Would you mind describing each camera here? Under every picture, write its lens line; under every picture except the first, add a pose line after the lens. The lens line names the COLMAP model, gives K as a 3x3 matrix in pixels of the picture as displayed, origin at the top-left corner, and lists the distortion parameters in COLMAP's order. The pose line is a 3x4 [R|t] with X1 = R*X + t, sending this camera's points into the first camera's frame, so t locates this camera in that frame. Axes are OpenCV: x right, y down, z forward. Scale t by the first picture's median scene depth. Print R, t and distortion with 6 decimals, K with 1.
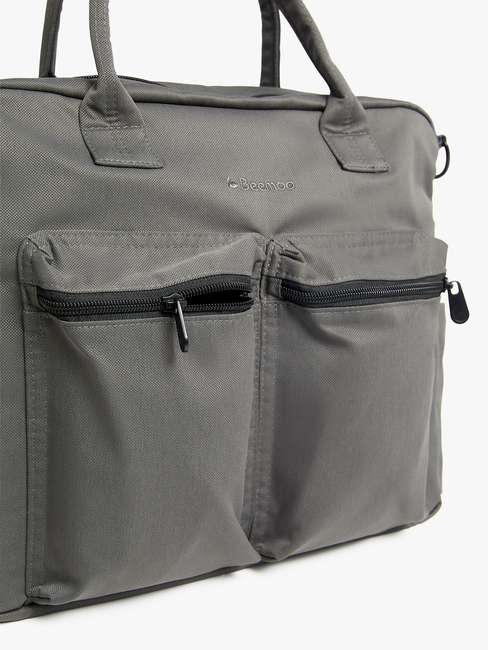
lens RADIAL K [[809.2, 0, 244.0], [0, 809.2, 325.0], [0, 0, 1]] dist [-0.097607, 0.018486]
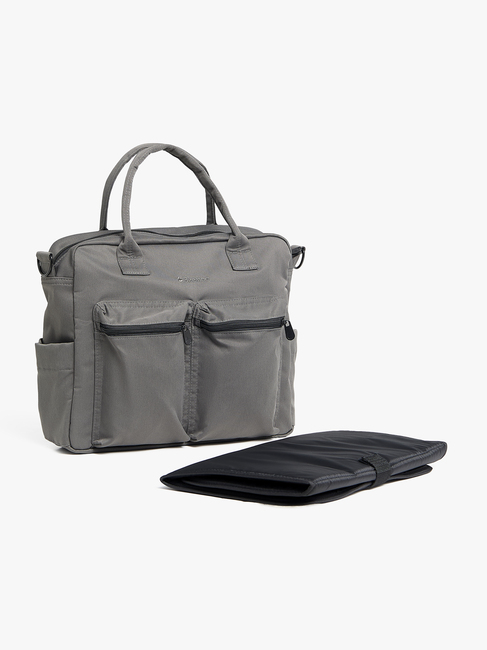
lens RADIAL K [[1263.5, 0, 243.5], [0, 1263.5, 325.0], [0, 0, 1]] dist [-0.026402, -0.030085]
pose [[0.993609, 0.017629, -0.111494, 0.624671], [-0.018909, 0.999767, -0.010429, -0.005434], [0.111284, 0.012471, 0.993710, -2.845211]]
